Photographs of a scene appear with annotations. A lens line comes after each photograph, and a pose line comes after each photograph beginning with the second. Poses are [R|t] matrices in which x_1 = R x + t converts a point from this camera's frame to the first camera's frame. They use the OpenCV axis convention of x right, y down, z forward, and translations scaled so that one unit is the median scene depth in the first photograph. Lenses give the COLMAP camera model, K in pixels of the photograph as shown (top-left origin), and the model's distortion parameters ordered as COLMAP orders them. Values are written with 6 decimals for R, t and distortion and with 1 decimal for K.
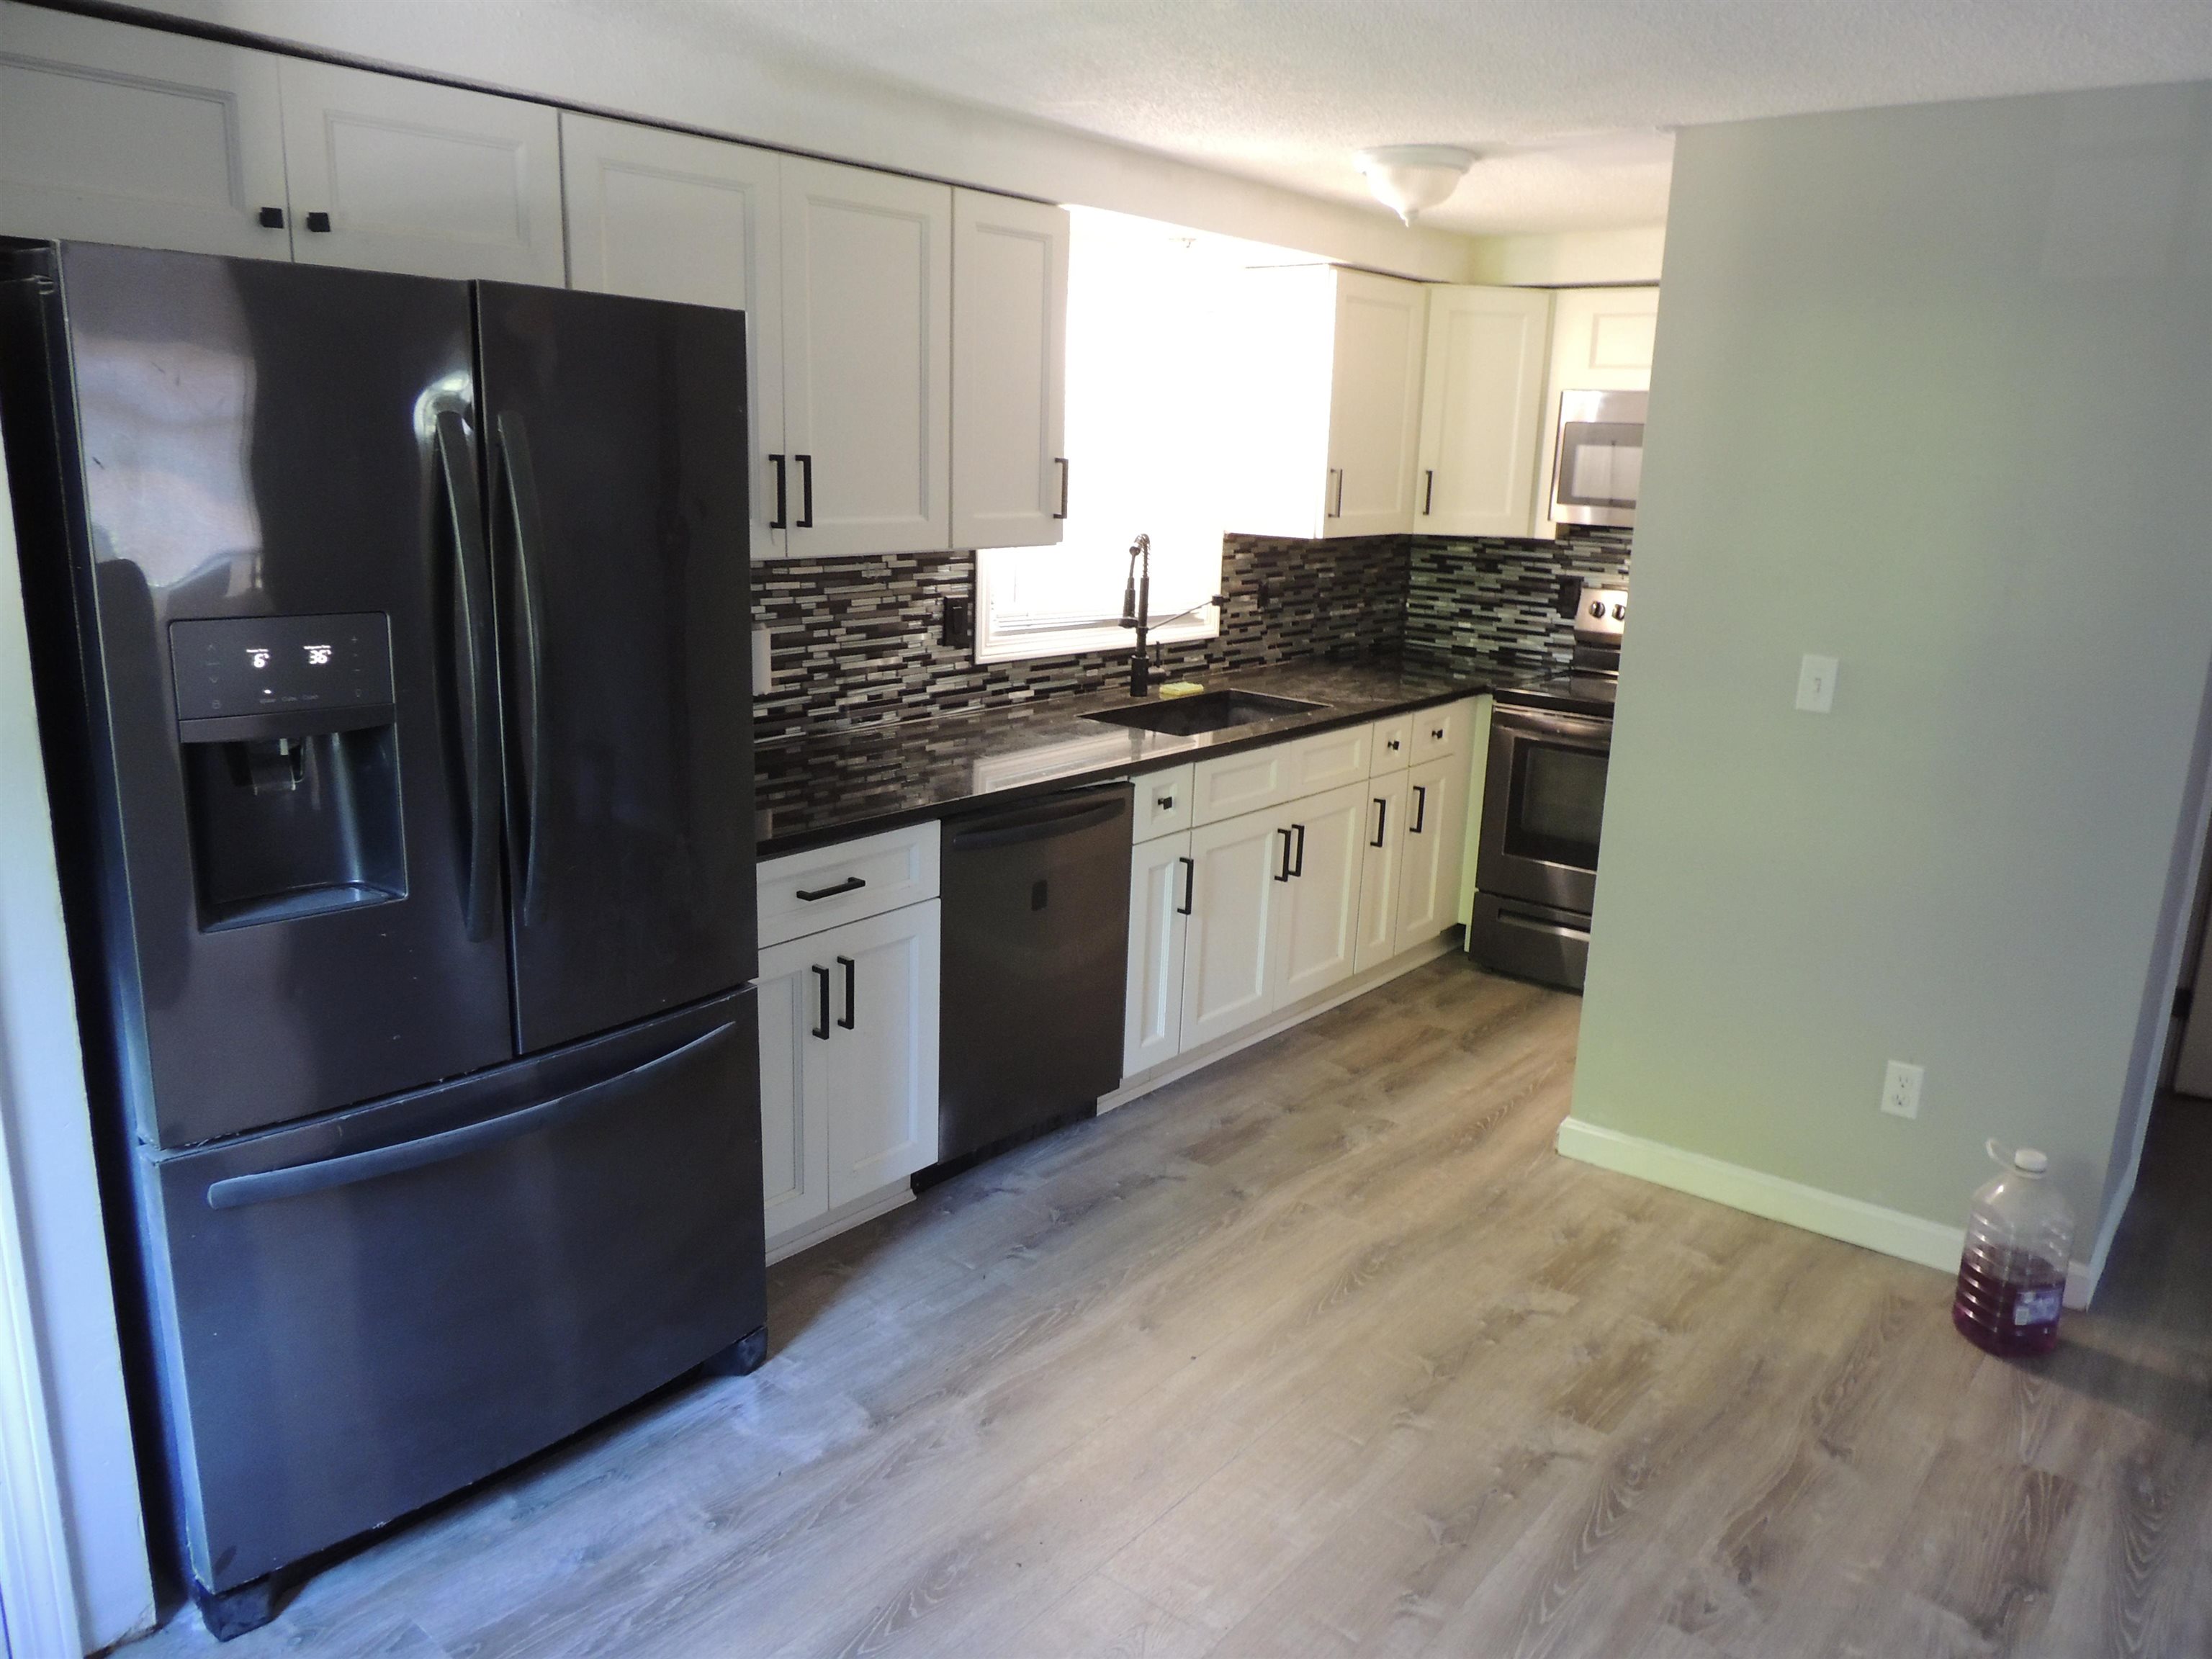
lens RADIAL K [[1578.8, 0, 1110.5], [0, 1578.8, 831.3], [0, 0, 1]] dist [-0.028233, 0.011119]
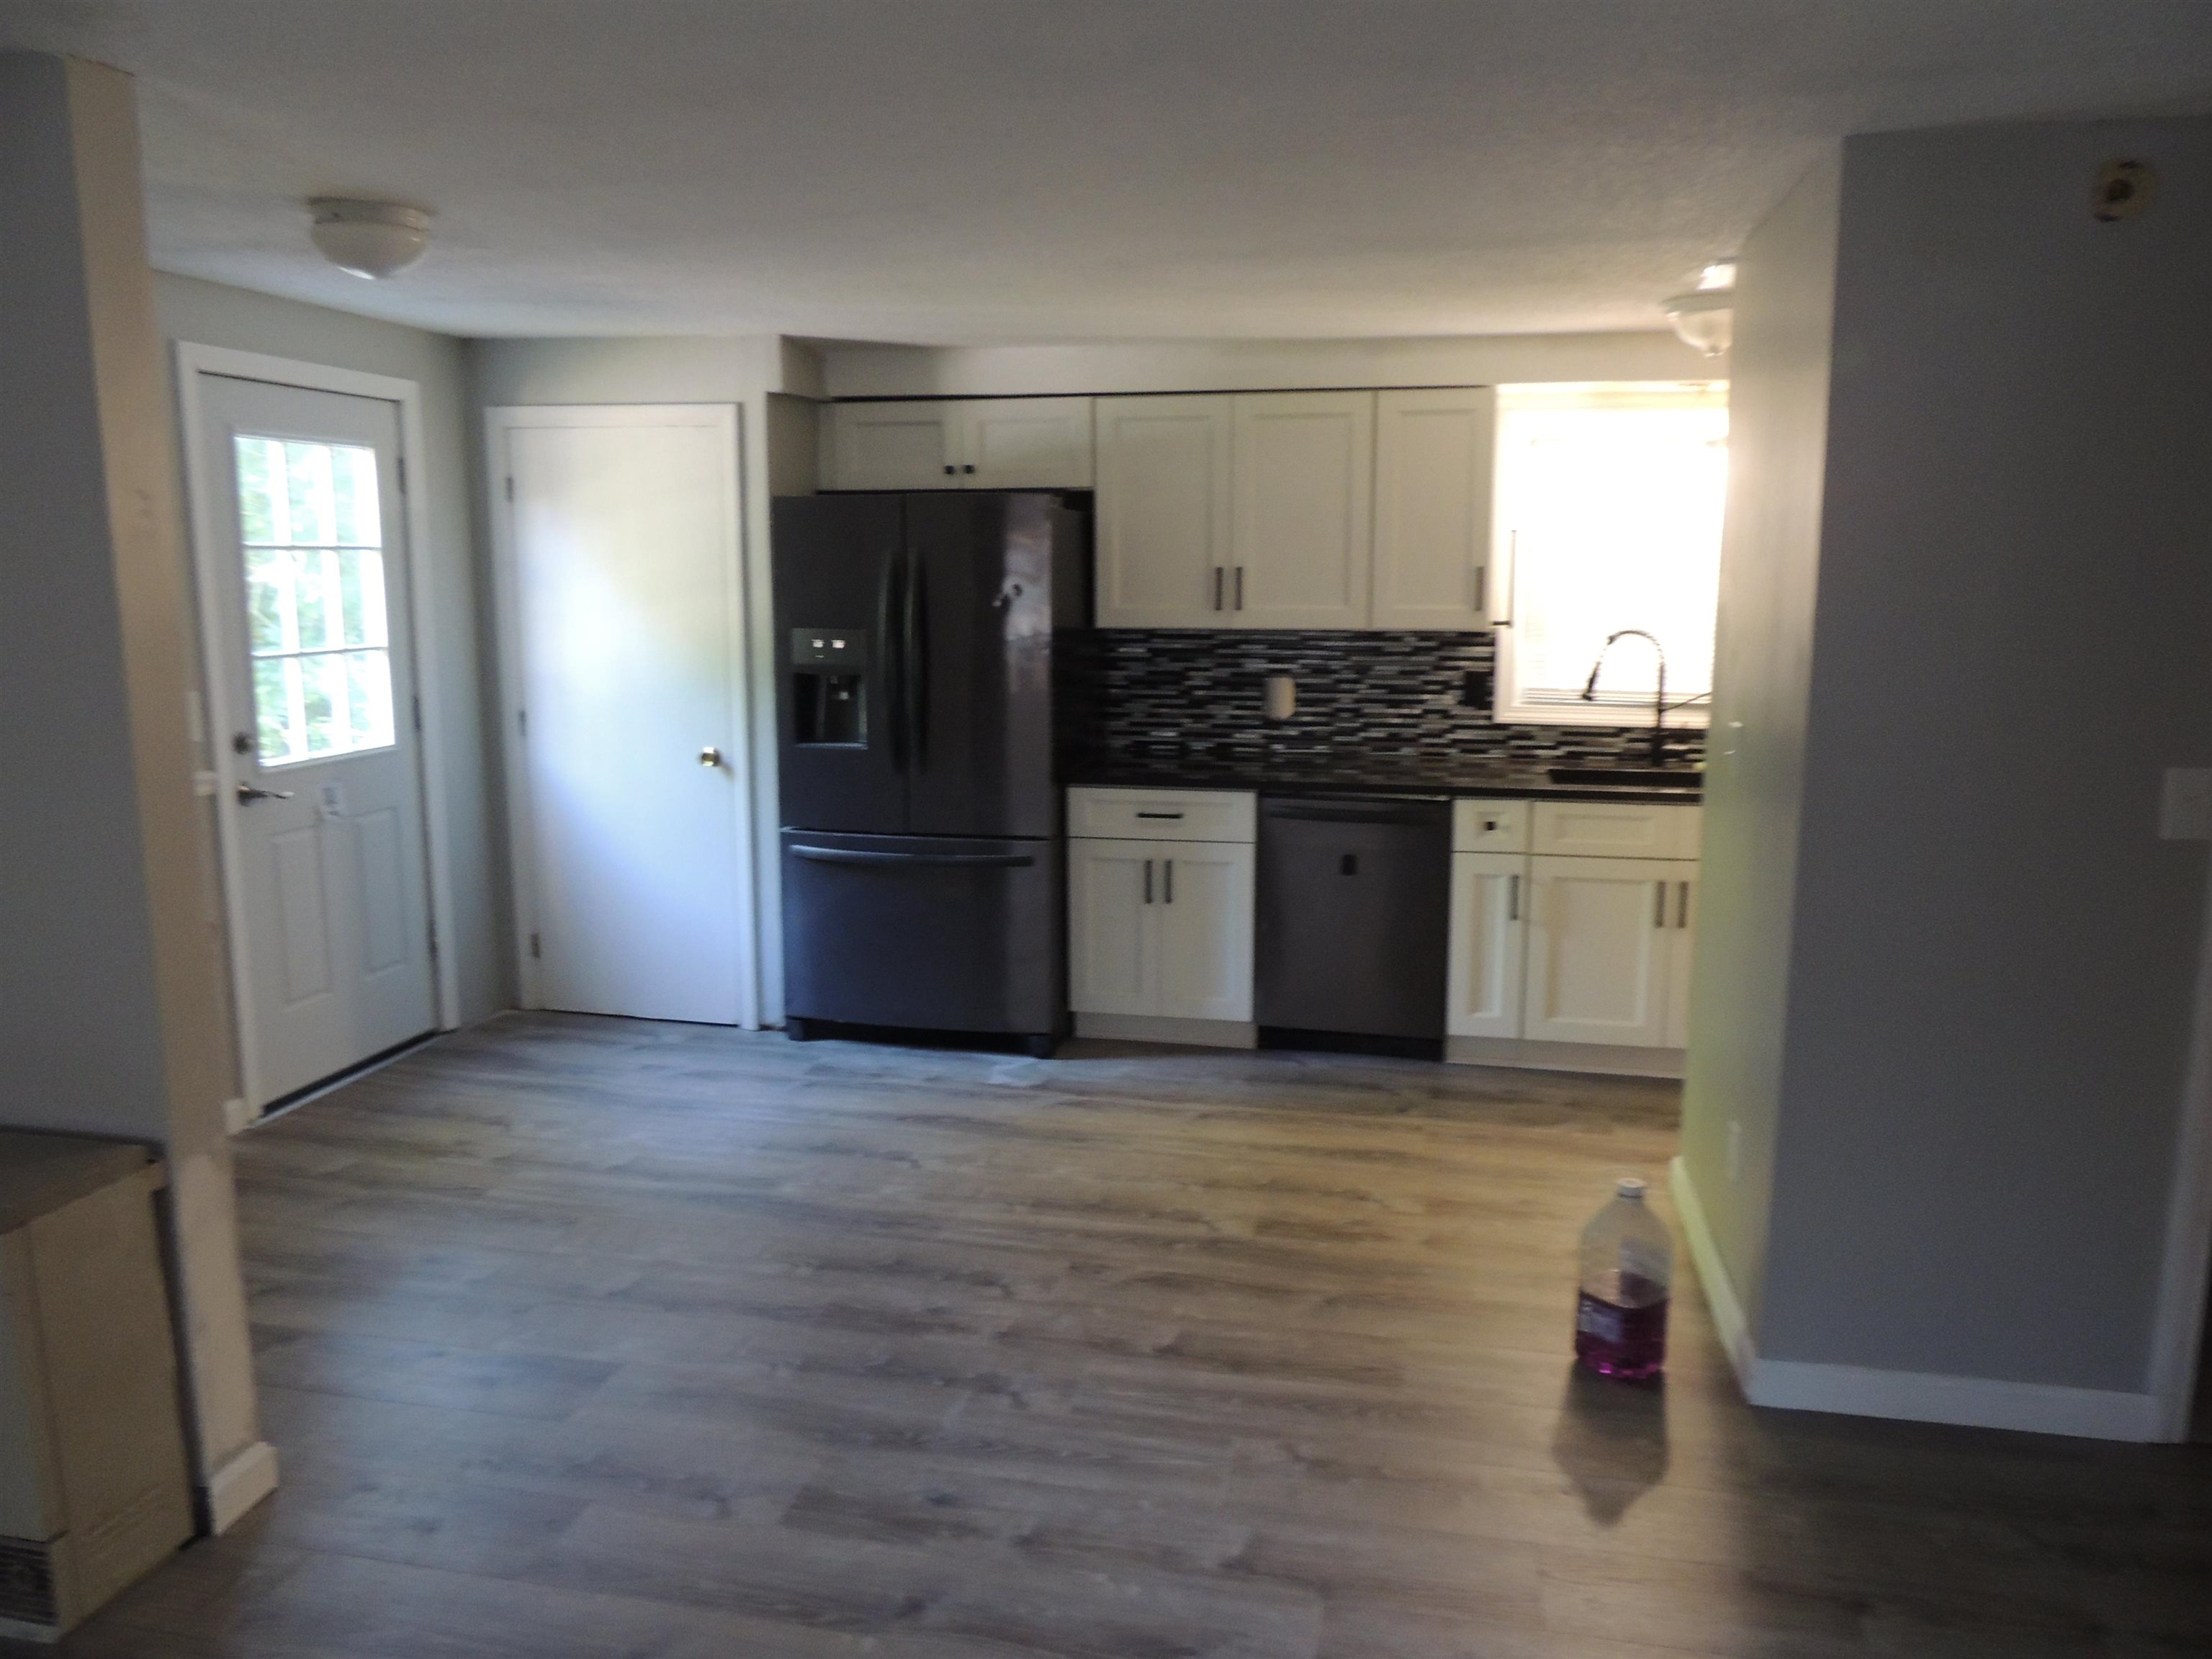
lens RADIAL K [[1578.8, 0, 1110.5], [0, 1578.8, 831.3], [0, 0, 1]] dist [-0.028233, 0.011119]
pose [[0.450977, 0.117494, -0.884768, 0.975301], [-0.199818, 0.979427, 0.028214, 0.011316], [0.869881, 0.164069, 0.465176, 0.117645]]
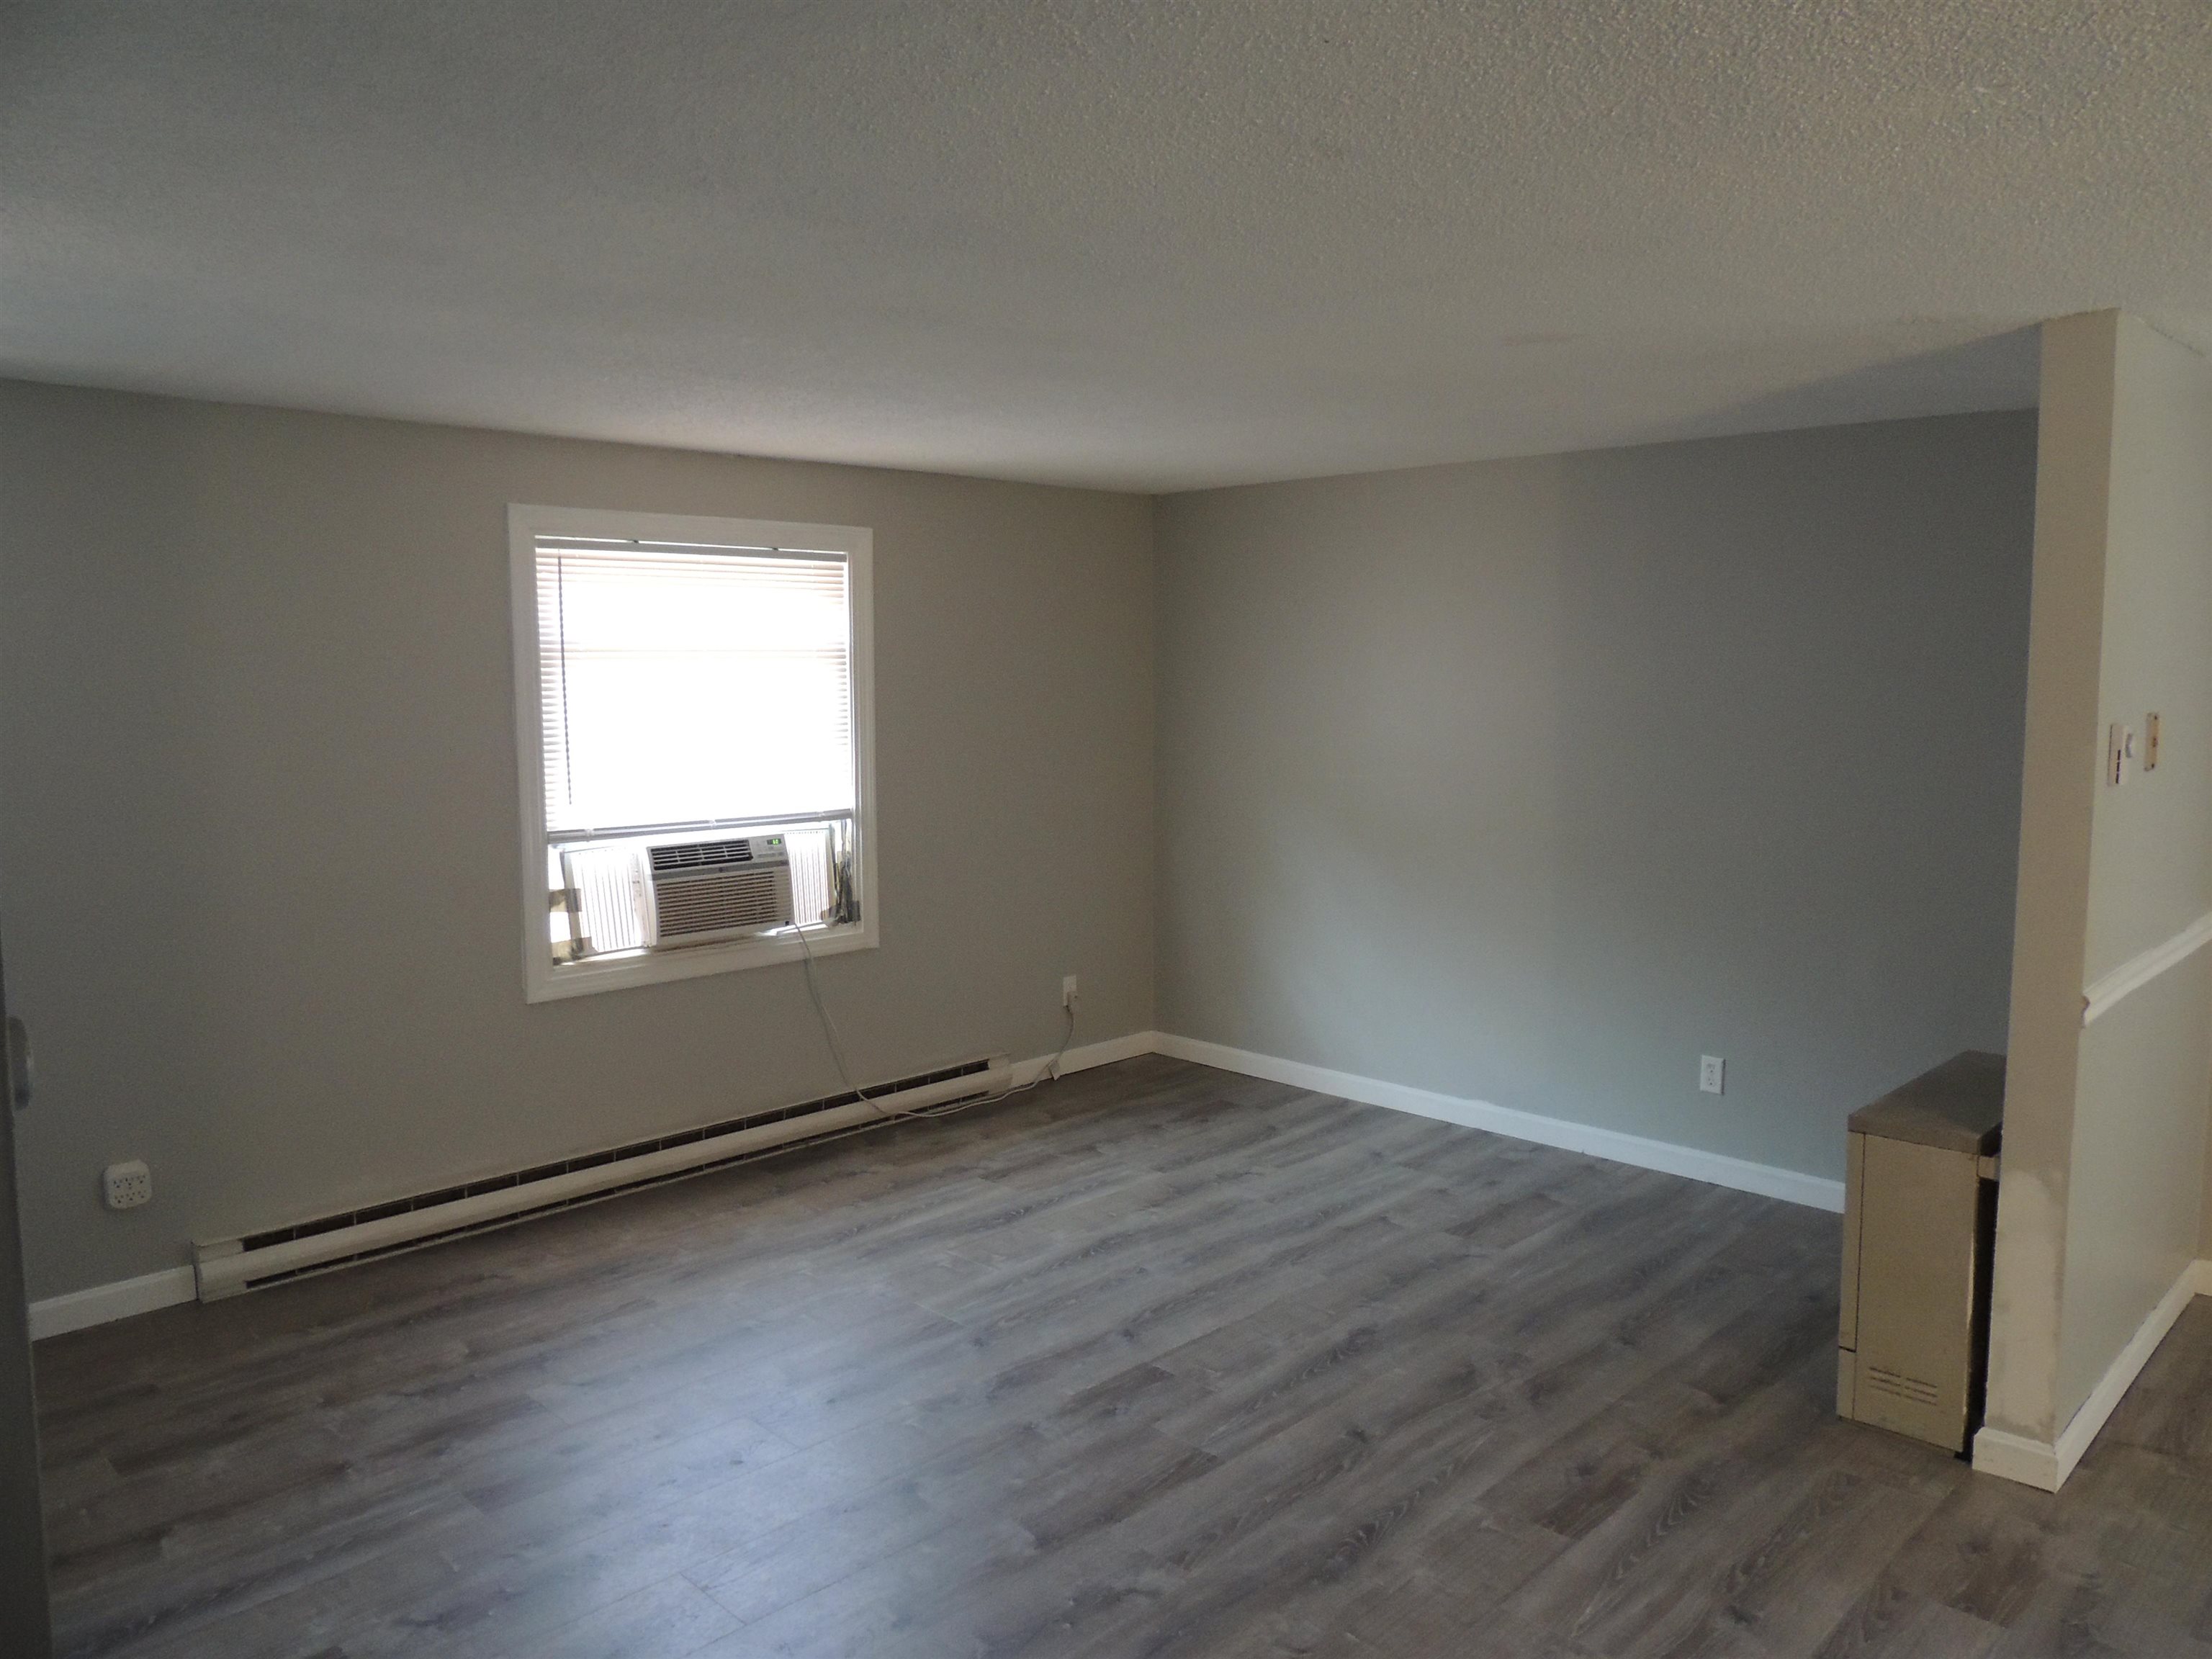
lens RADIAL K [[1567.1, 0, 1095.8], [0, 1567.1, 826.4], [0, 0, 1]] dist [-0.029787, -0.003367]
pose [[-0.994136, -0.031914, 0.103320, 0.653162], [0.004788, 0.941530, 0.336896, -0.191631], [-0.108031, 0.335415, -0.935856, 0.819868]]
